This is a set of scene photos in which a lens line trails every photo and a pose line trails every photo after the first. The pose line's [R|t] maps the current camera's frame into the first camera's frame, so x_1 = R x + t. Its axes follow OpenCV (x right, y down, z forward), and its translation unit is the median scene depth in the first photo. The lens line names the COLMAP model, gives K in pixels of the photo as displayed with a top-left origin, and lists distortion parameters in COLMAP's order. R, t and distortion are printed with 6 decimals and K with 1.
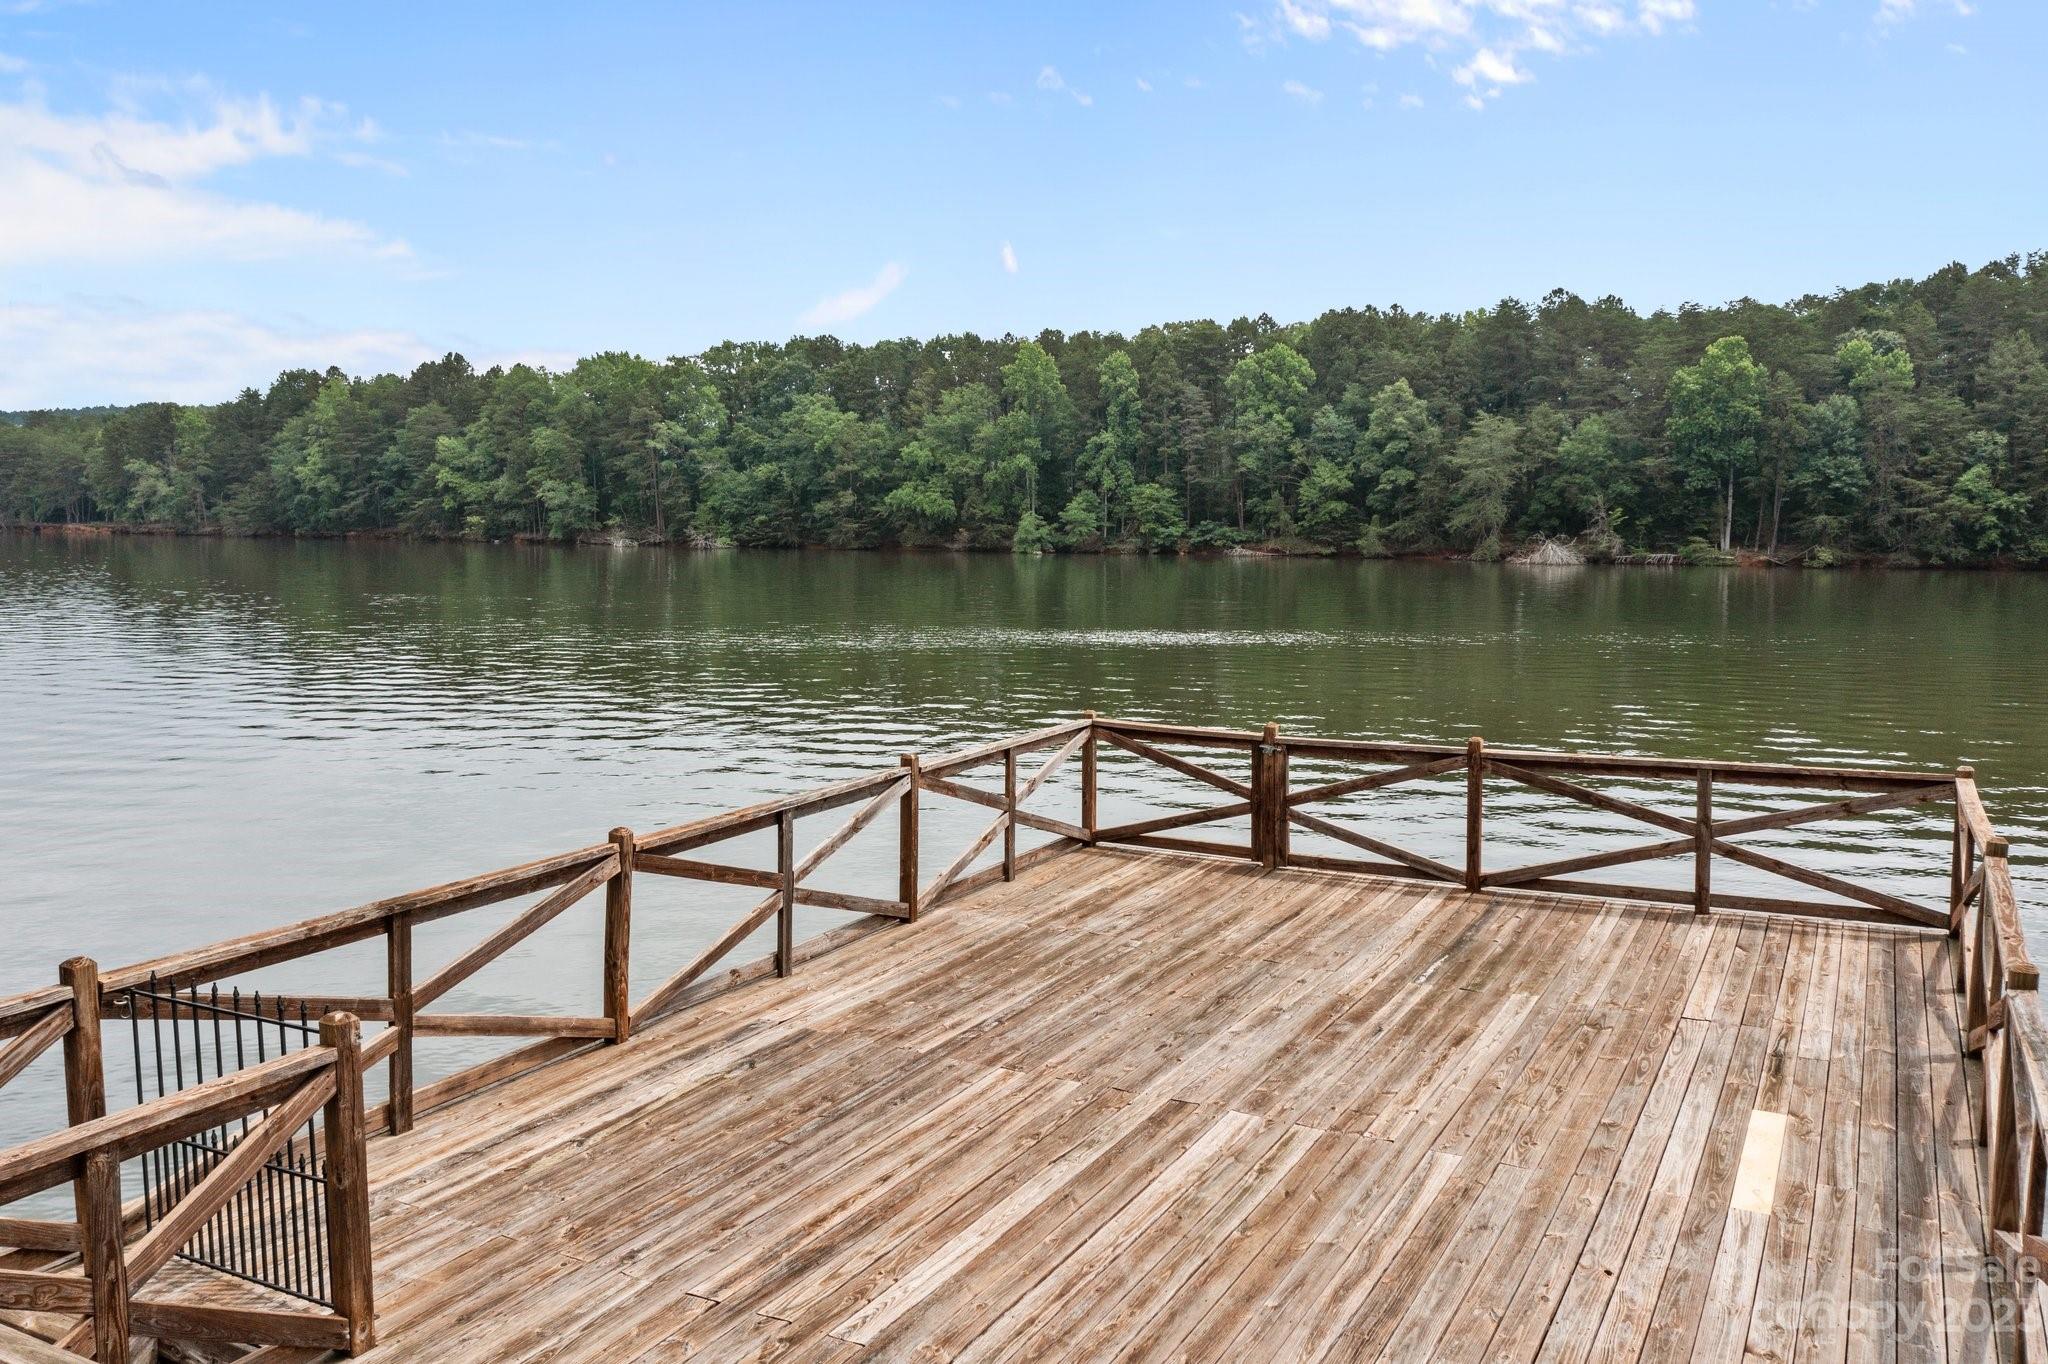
lens RADIAL K [[1613.5, 0, 1024.0], [0, 1613.5, 682.0], [0, 0, 1]] dist [-0.019372, 0.001167]
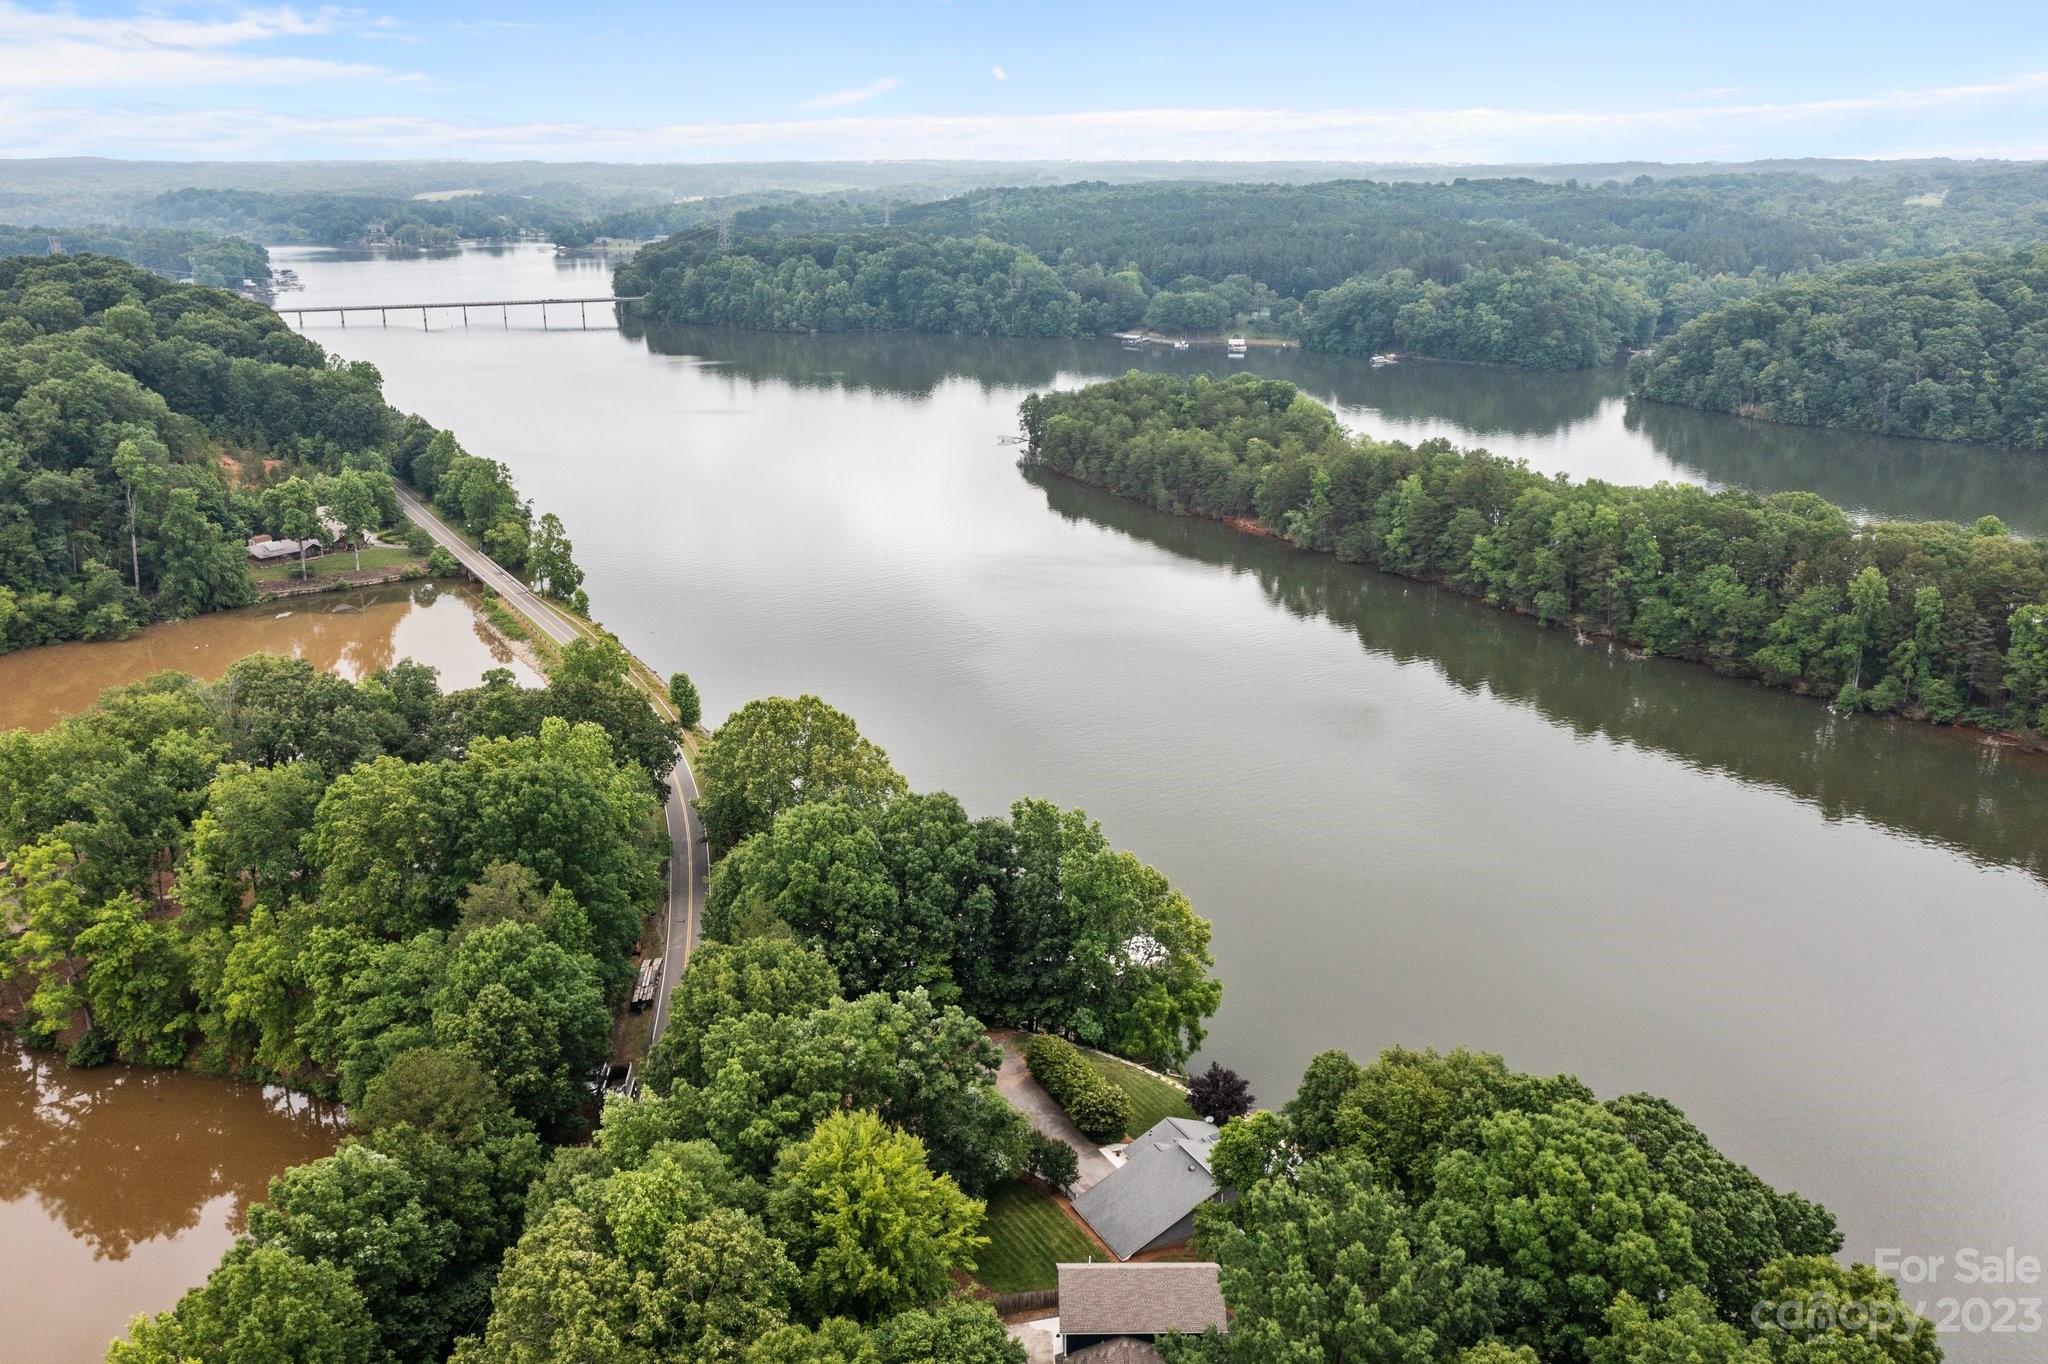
lens RADIAL K [[1613.5, 0, 1024.0], [0, 1613.5, 682.0], [0, 0, 1]] dist [-0.019372, 0.001167]
pose [[0.837524, 0.156764, -0.523430, 0.121885], [-0.050519, 0.976073, 0.211494, -0.326470], [0.544061, -0.150688, 0.825404, -0.589957]]
